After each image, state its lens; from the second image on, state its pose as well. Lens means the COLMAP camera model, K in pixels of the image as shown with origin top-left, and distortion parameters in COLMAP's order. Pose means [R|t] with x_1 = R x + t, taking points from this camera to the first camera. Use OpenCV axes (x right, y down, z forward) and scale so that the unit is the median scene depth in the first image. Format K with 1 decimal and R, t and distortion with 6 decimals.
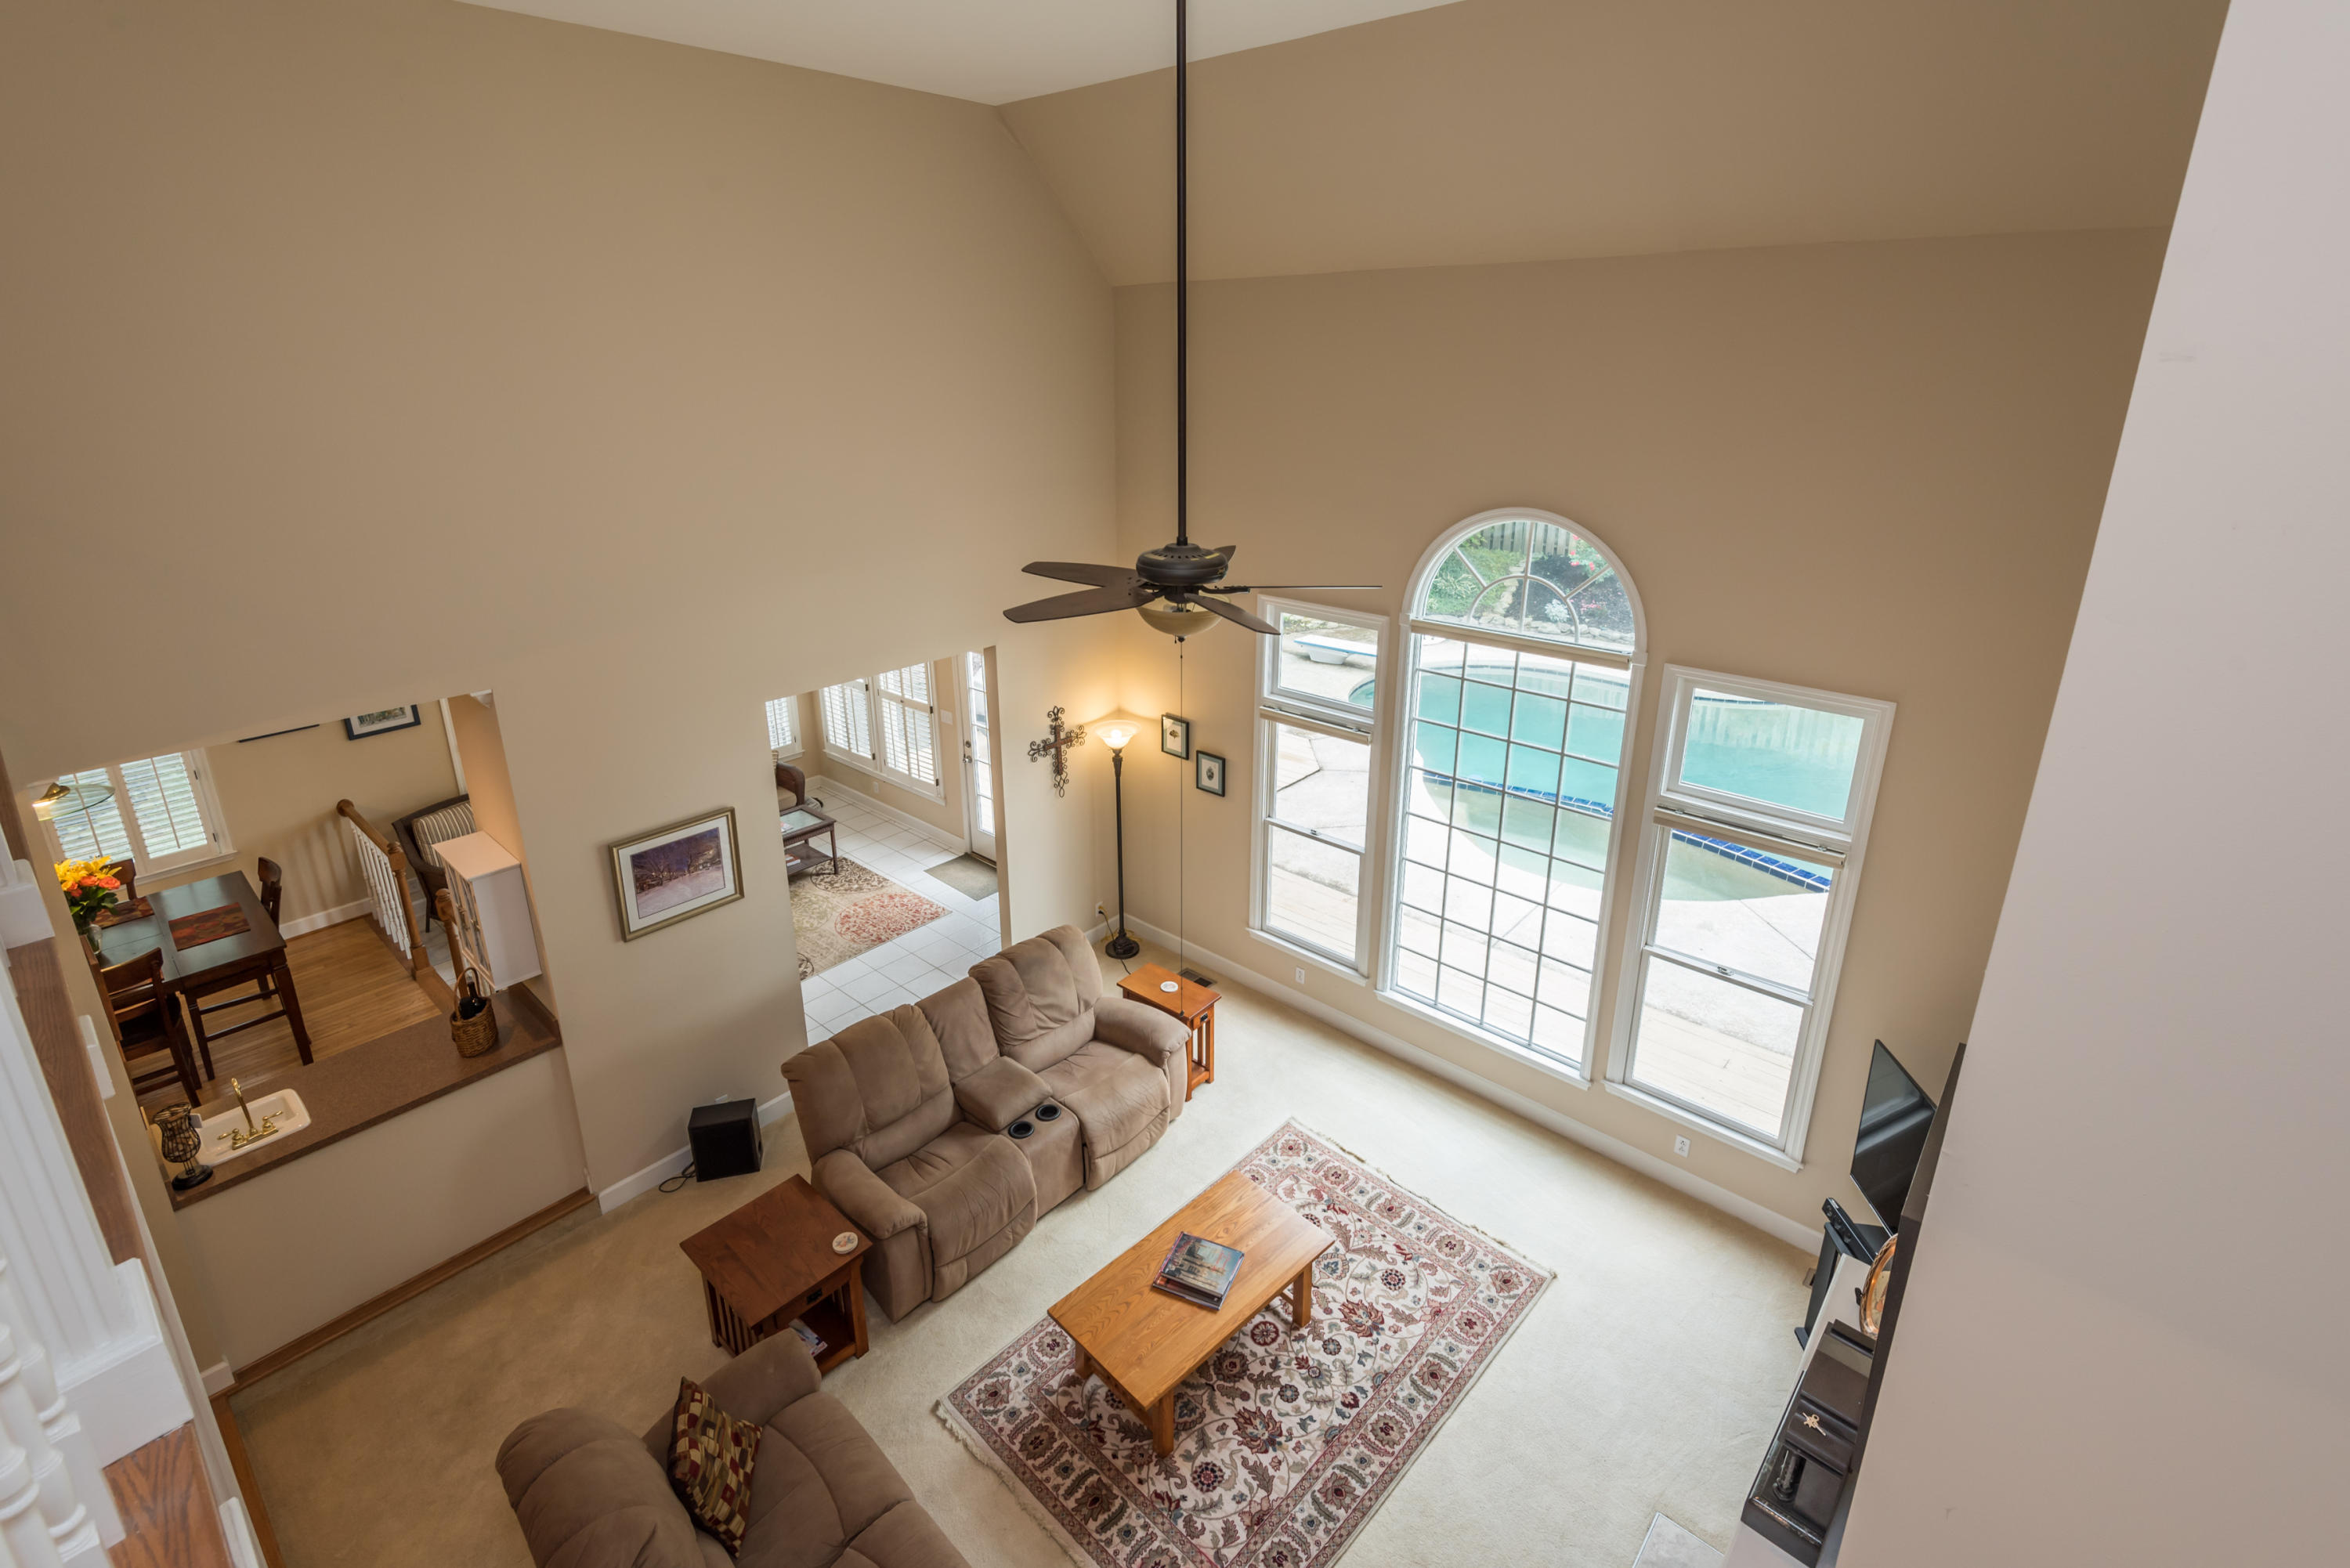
lens RADIAL K [[1060.9, 0, 1180.4], [0, 1060.9, 671.6], [0, 0, 1]] dist [0.014707, -0.000284]
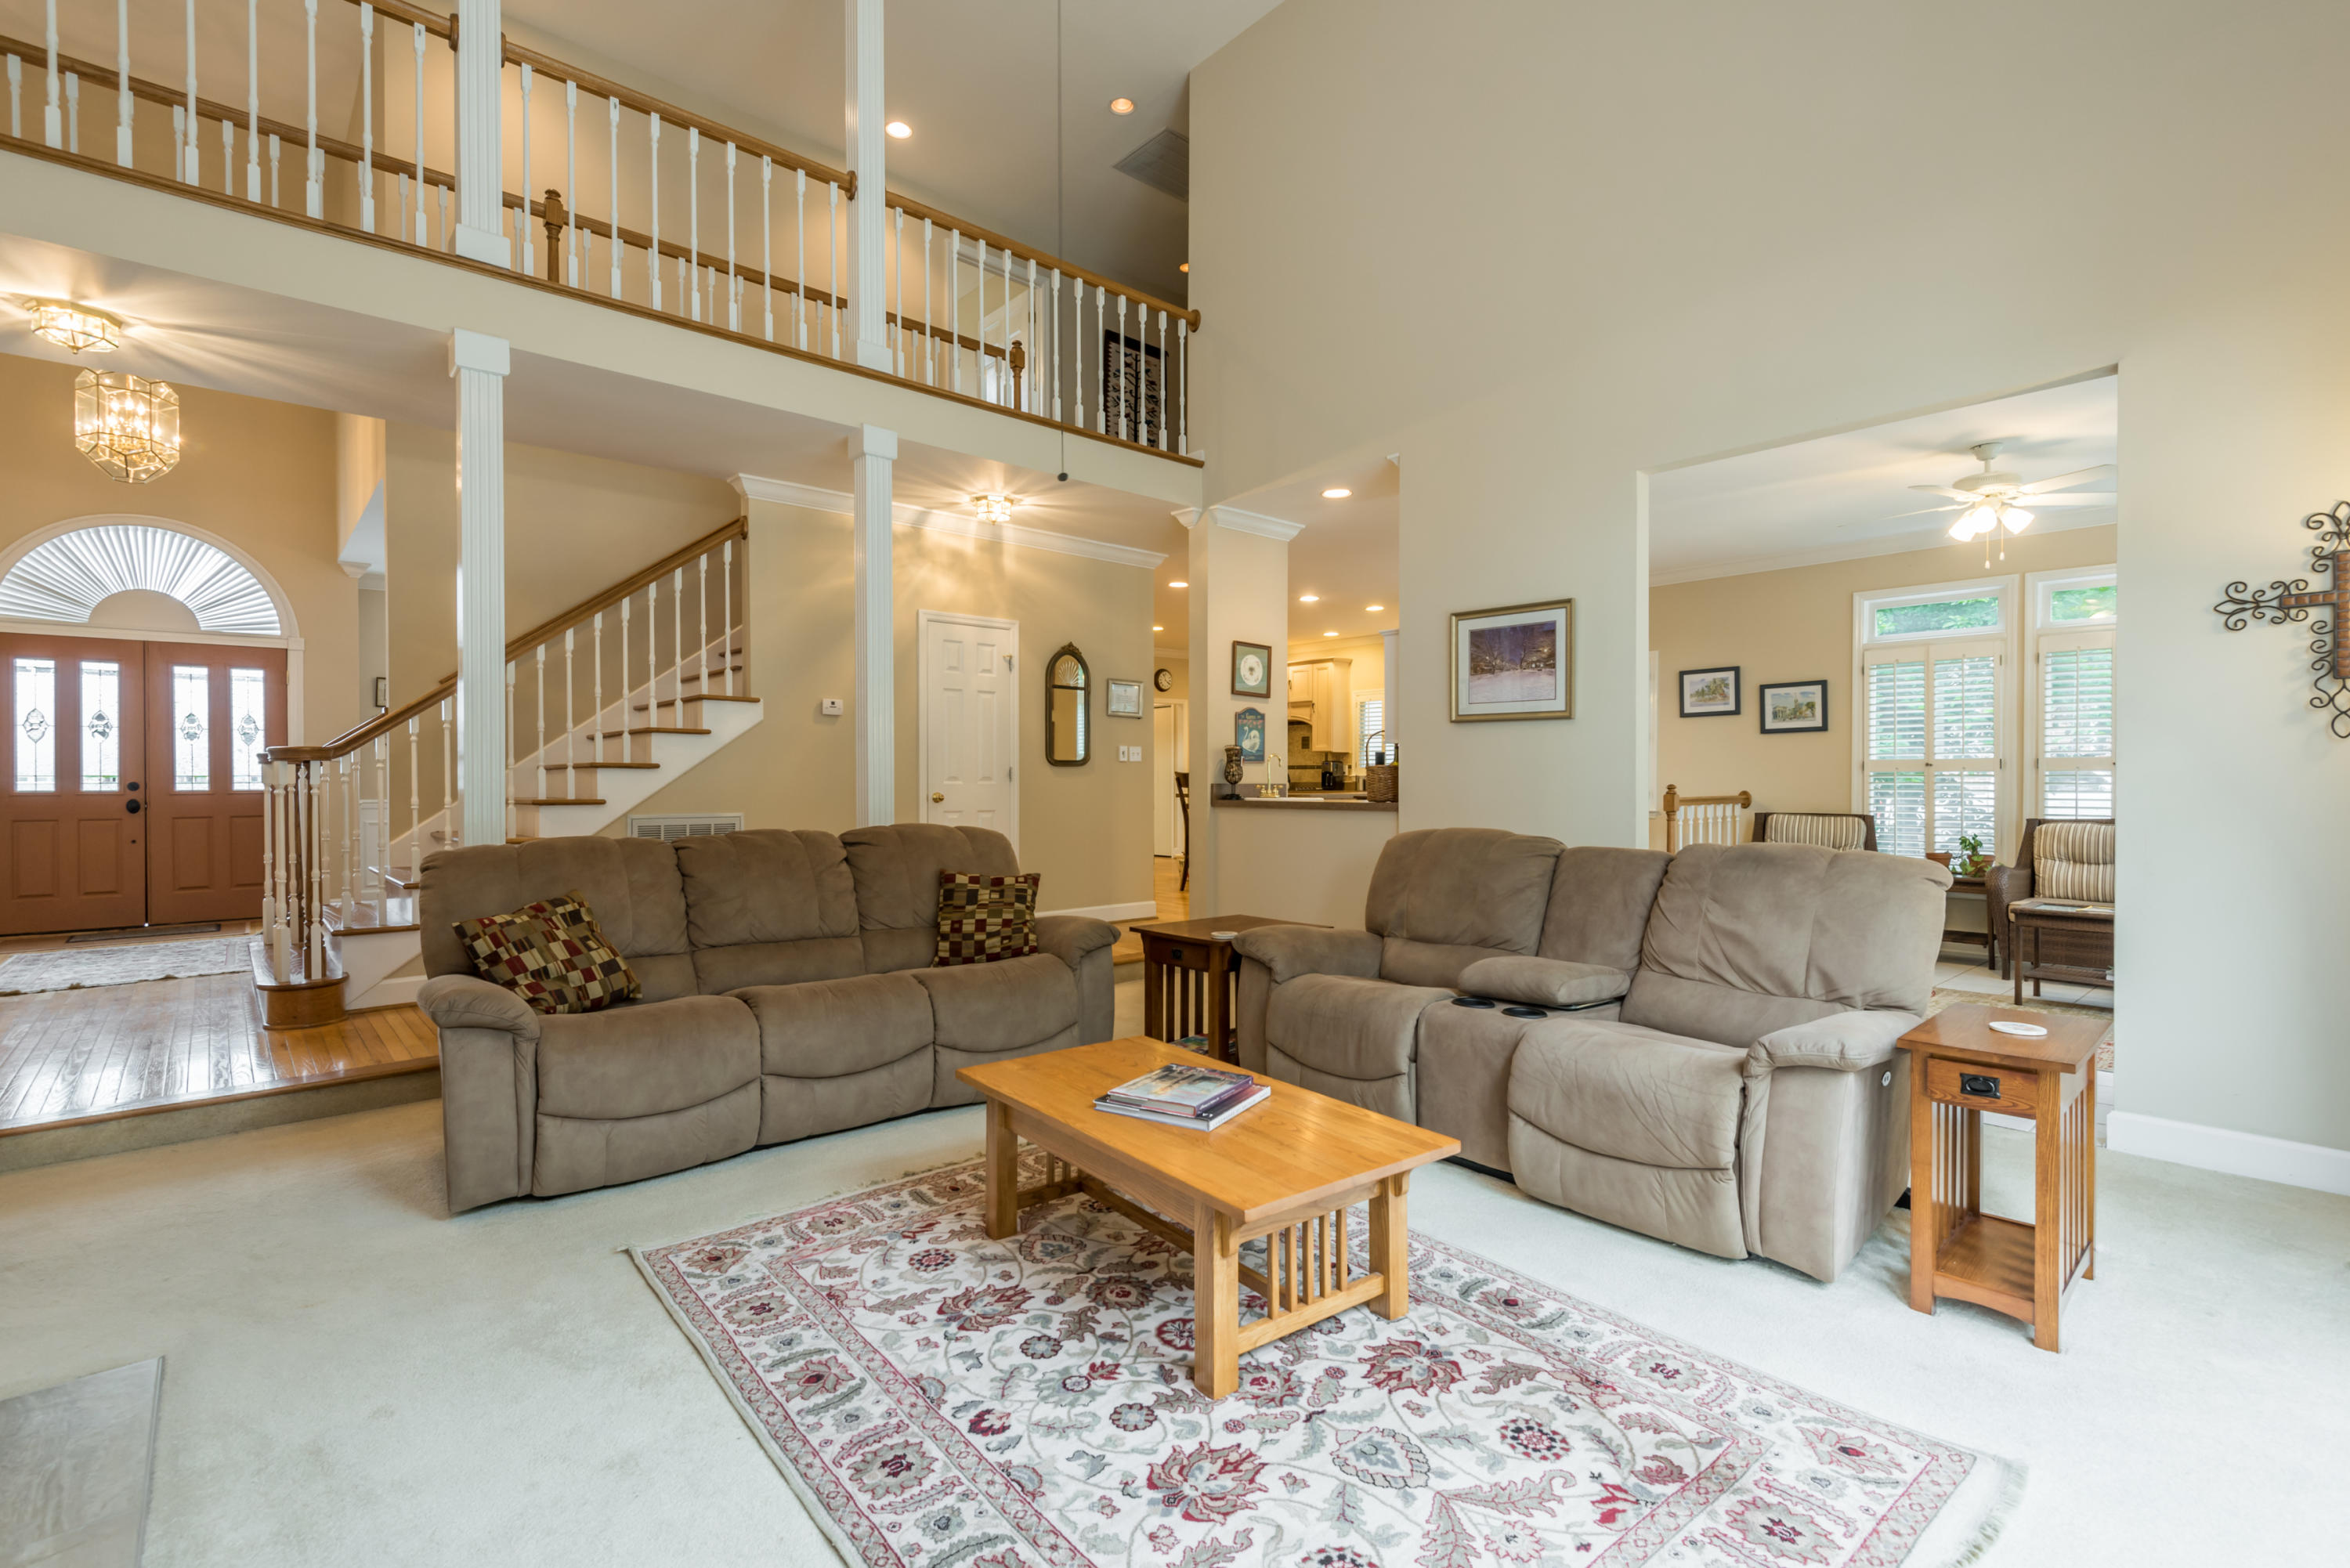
lens RADIAL K [[1084.9, 0, 1182.3], [0, 1084.9, 788.7], [0, 0, 1]] dist [0.017692, -0.000063]
pose [[-0.109263, 0.008031, -0.993980, 0.568096], [-0.289105, 0.956482, 0.039508, 0.399551], [0.951042, 0.291682, -0.102186, 1.029297]]
